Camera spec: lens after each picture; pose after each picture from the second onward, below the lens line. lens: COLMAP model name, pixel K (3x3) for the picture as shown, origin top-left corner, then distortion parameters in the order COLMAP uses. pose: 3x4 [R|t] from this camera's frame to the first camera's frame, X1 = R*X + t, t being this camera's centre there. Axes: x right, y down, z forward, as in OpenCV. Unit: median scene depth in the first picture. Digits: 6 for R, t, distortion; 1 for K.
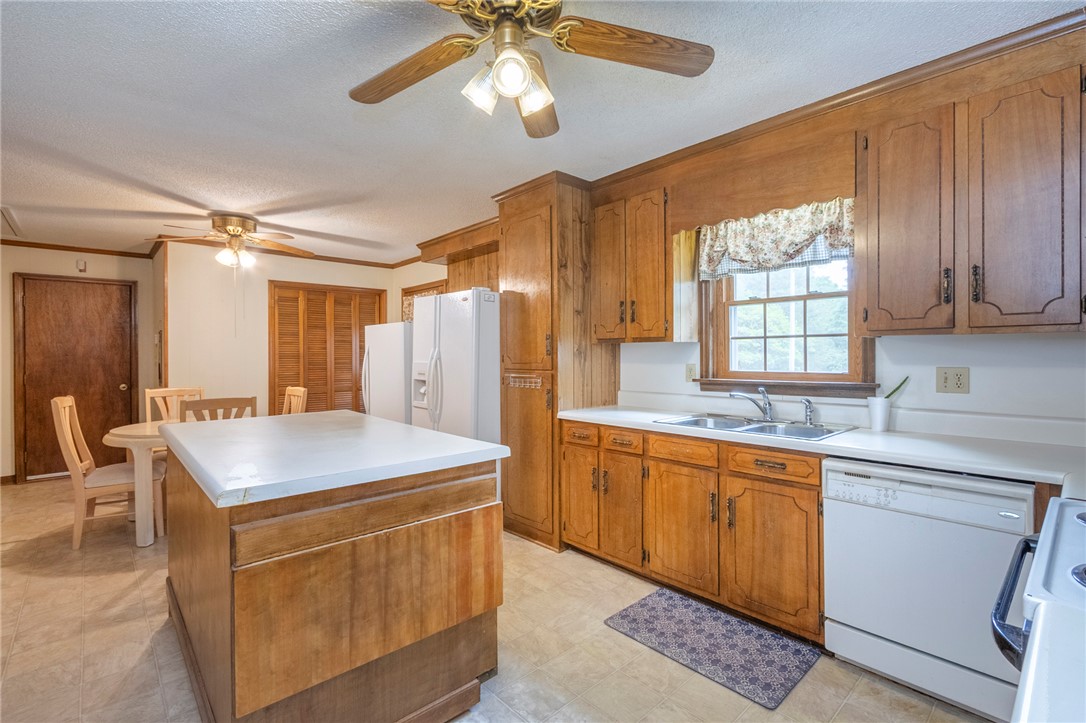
lens RADIAL K [[495.1, 0, 542.0], [0, 495.1, 357.2], [0, 0, 1]] dist [0.002364, -0.001030]
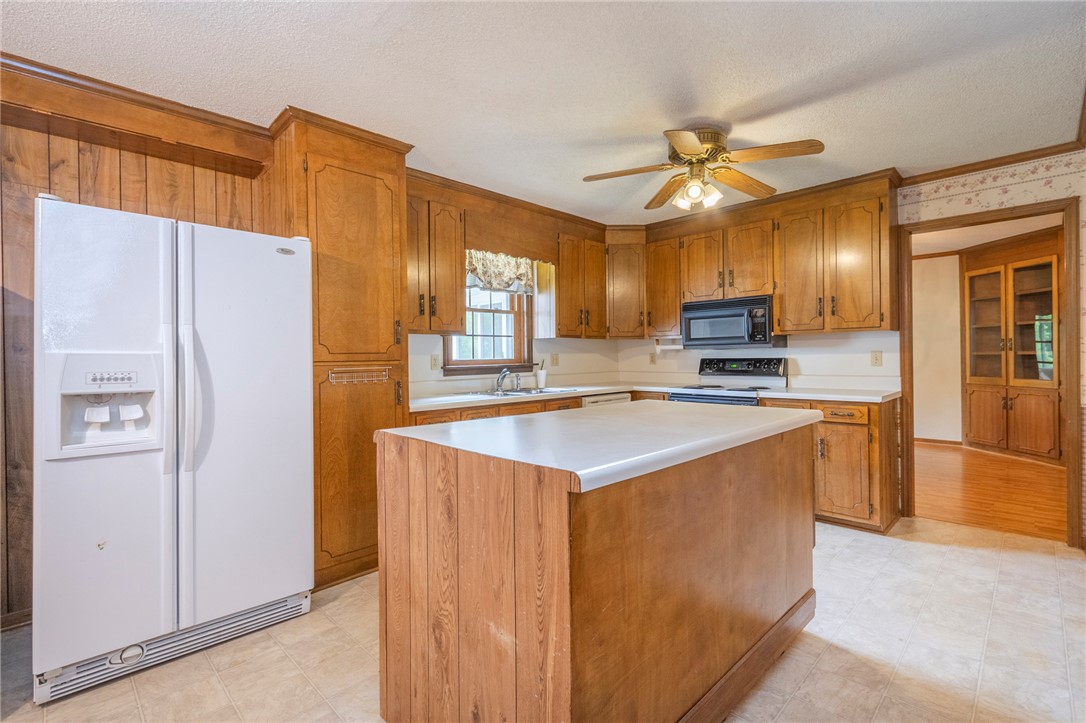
lens RADIAL K [[495.1, 0, 563.6], [0, 495.1, 356.6], [0, 0, 1]] dist [0.002364, -0.001030]
pose [[-0.072490, 0.003831, 0.997362, -0.916282], [0.014293, 0.999894, -0.002802, 0.026568], [-0.997267, 0.014053, -0.072538, 0.785039]]
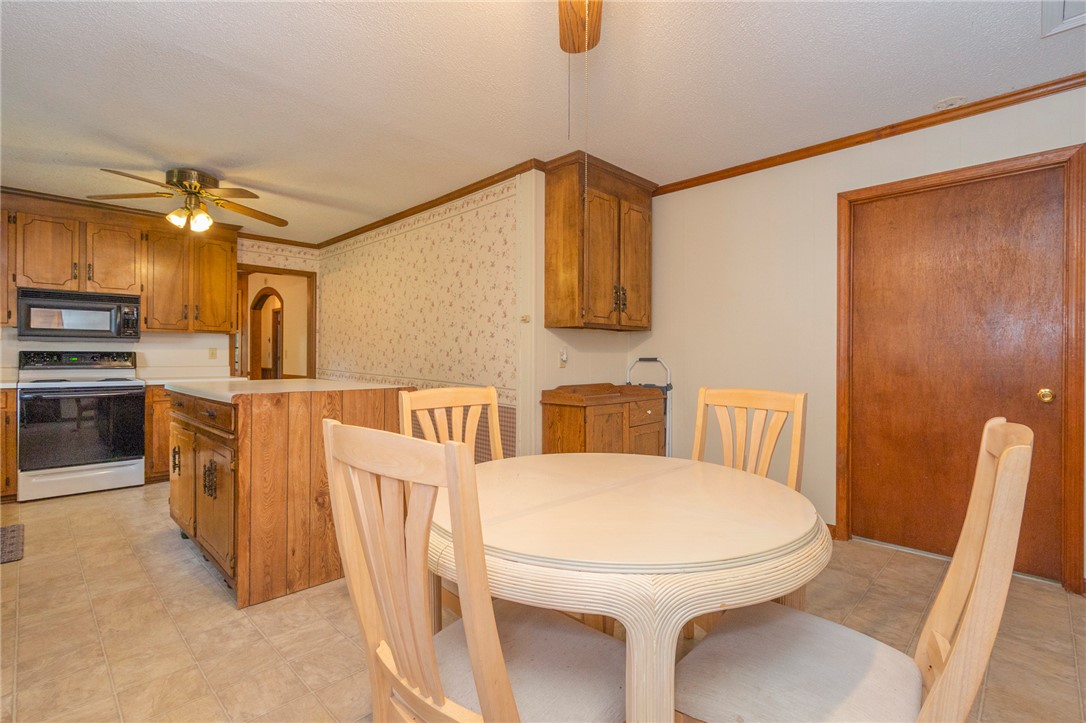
lens RADIAL K [[495.1, 0, 543.7], [0, 495.1, 354.6], [0, 0, 1]] dist [0.002364, -0.001030]
pose [[-0.996984, 0.000210, -0.077608, -0.748122], [0.000442, 0.999996, -0.002965, 0.048025], [0.077607, -0.002990, -0.996980, 1.686626]]
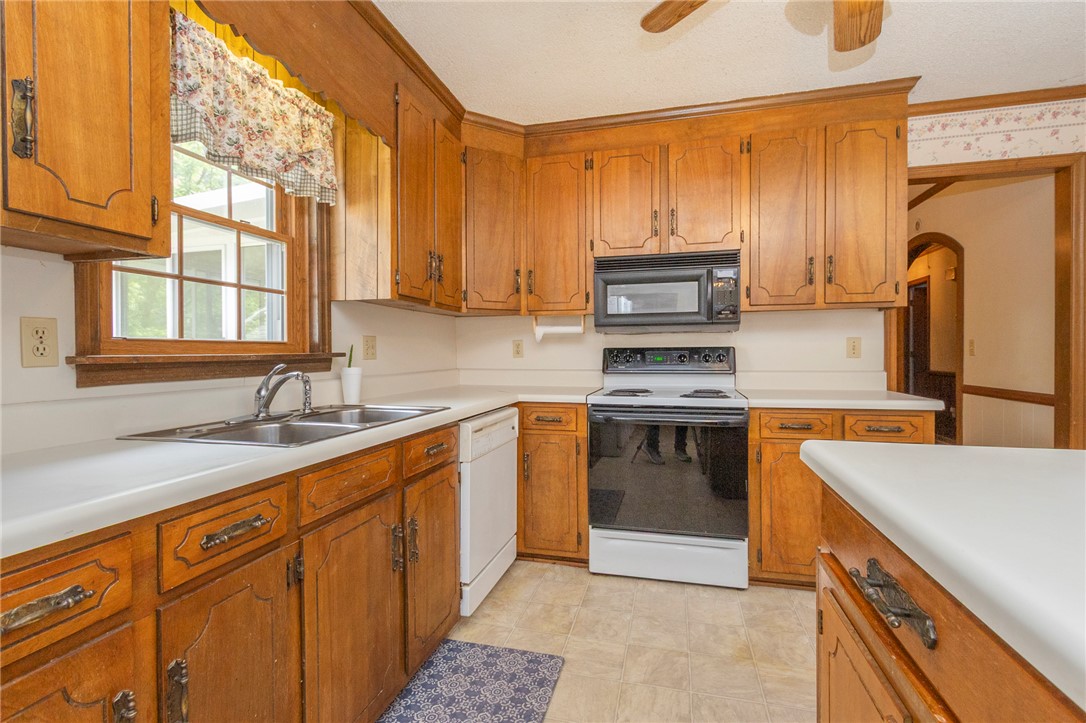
lens RADIAL K [[495.1, 0, 540.7], [0, 495.1, 358.3], [0, 0, 1]] dist [0.002364, -0.001030]
pose [[-0.543100, -0.000980, 0.839668, -0.209947], [0.009397, 0.999930, 0.007245, 0.045919], [-0.839616, 0.011825, -0.543052, 0.896977]]
